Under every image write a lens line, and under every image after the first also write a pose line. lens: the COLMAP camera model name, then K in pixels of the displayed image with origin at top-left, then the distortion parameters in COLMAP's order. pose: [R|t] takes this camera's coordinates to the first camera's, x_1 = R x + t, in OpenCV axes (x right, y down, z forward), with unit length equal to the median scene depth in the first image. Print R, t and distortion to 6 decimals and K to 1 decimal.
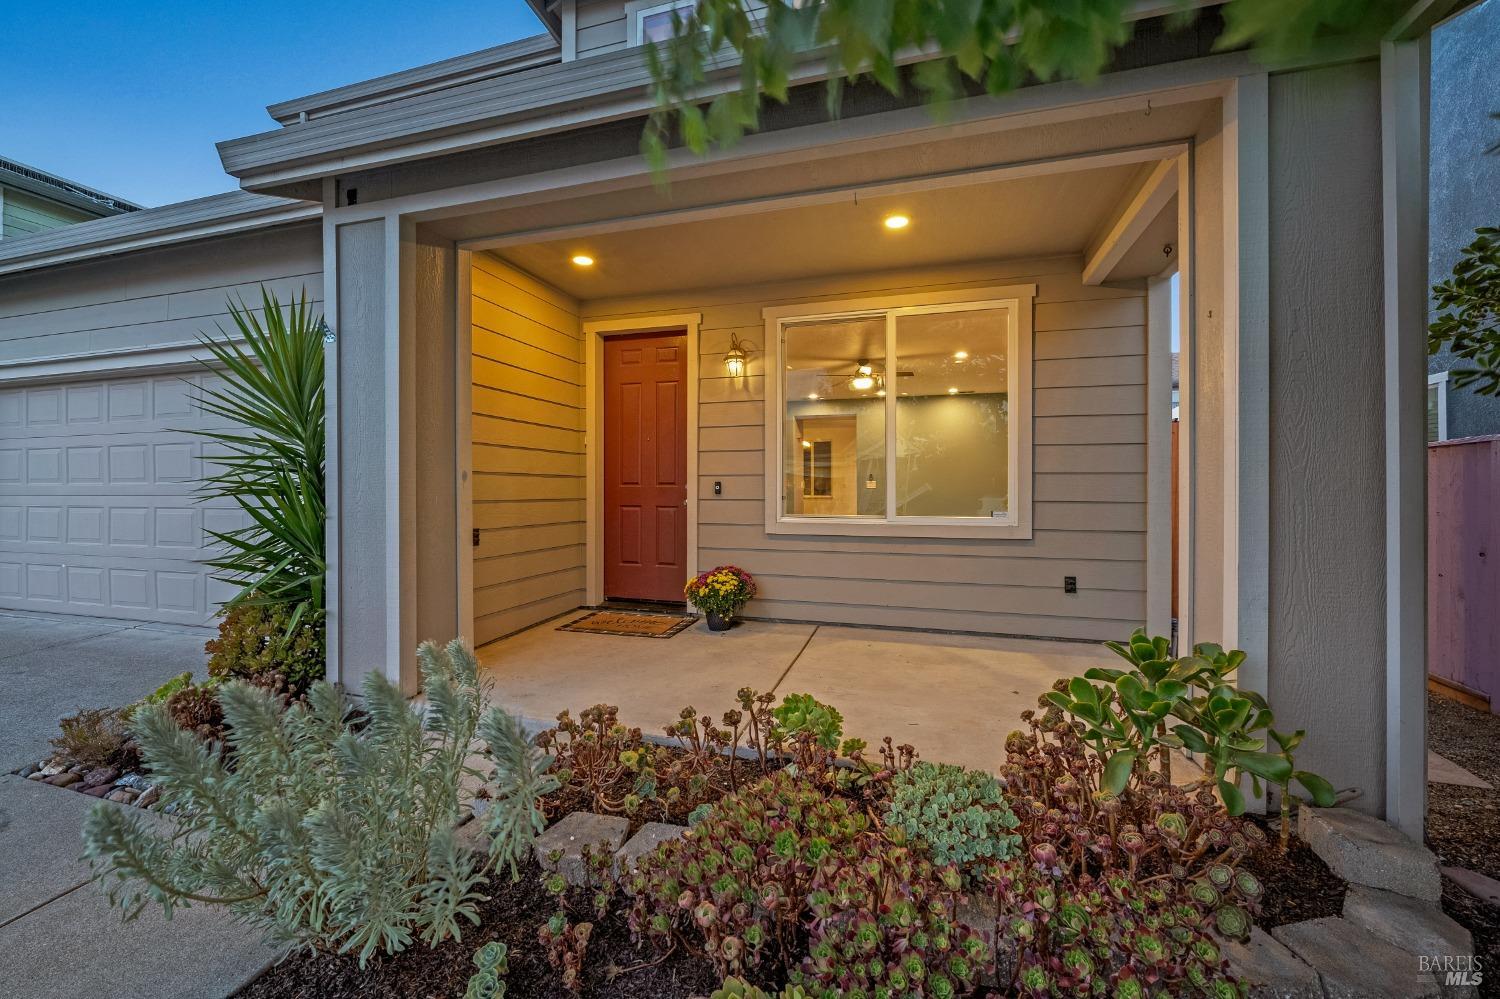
lens RADIAL K [[594.9, 0, 750.6], [0, 594.9, 497.2], [0, 0, 1]] dist [-0.006977, -0.000140]
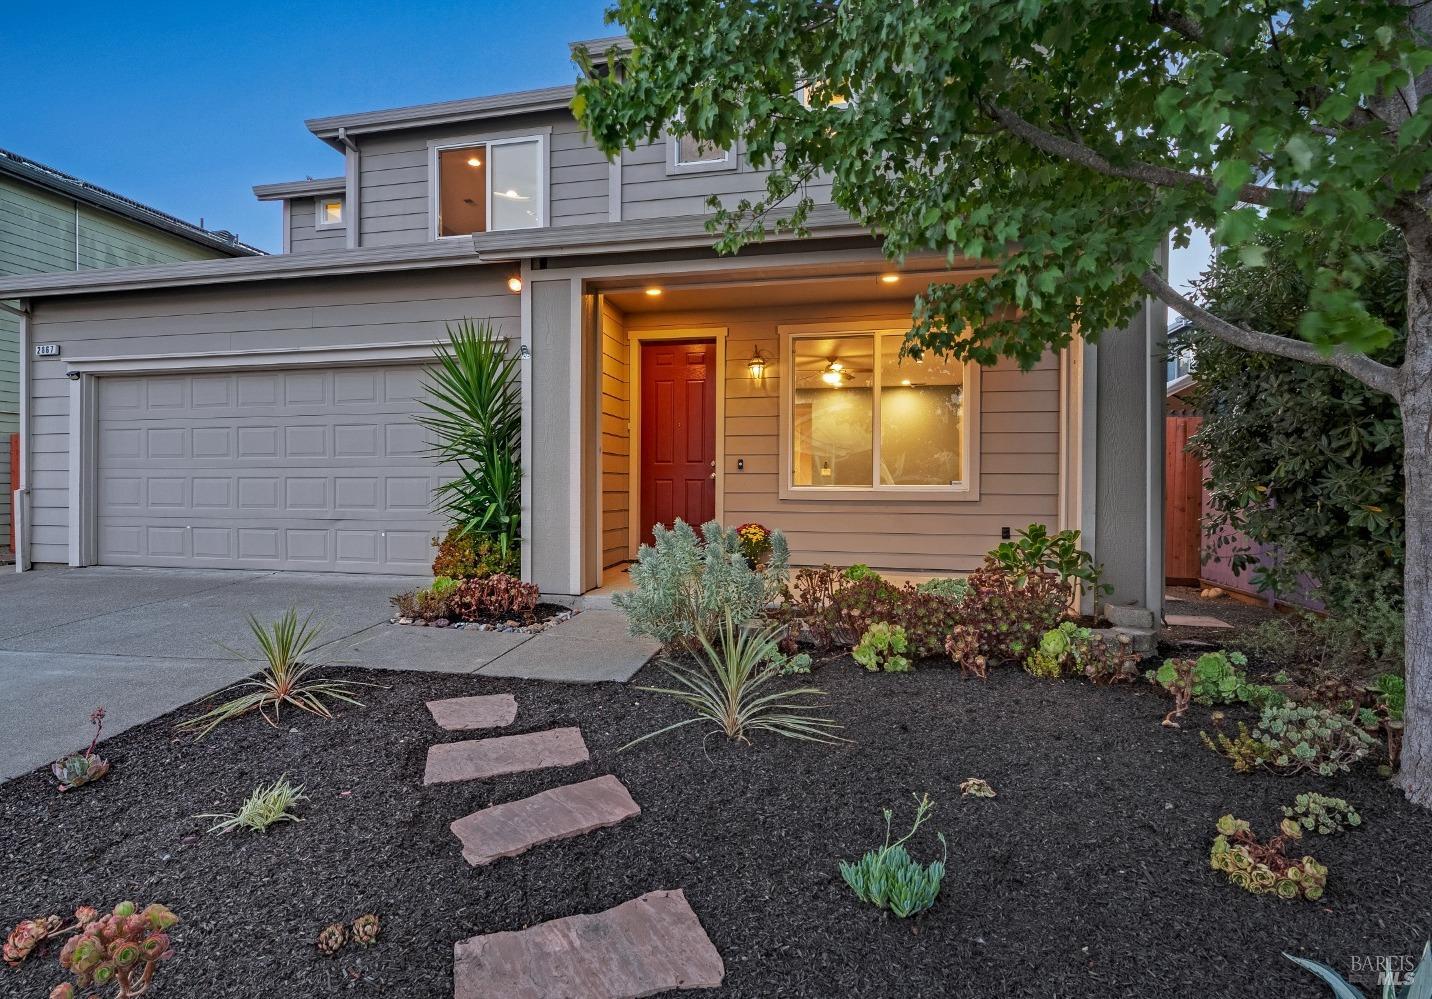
lens RADIAL K [[706.2, 0, 691.8], [0, 706.2, 495.7], [0, 0, 1]] dist [0.001734, 0.001198]
pose [[0.998033, 0.002542, 0.062643, -0.261922], [-0.002552, 0.999997, 0.000068, 0.053738], [-0.062642, -0.000228, 0.998036, -0.527607]]
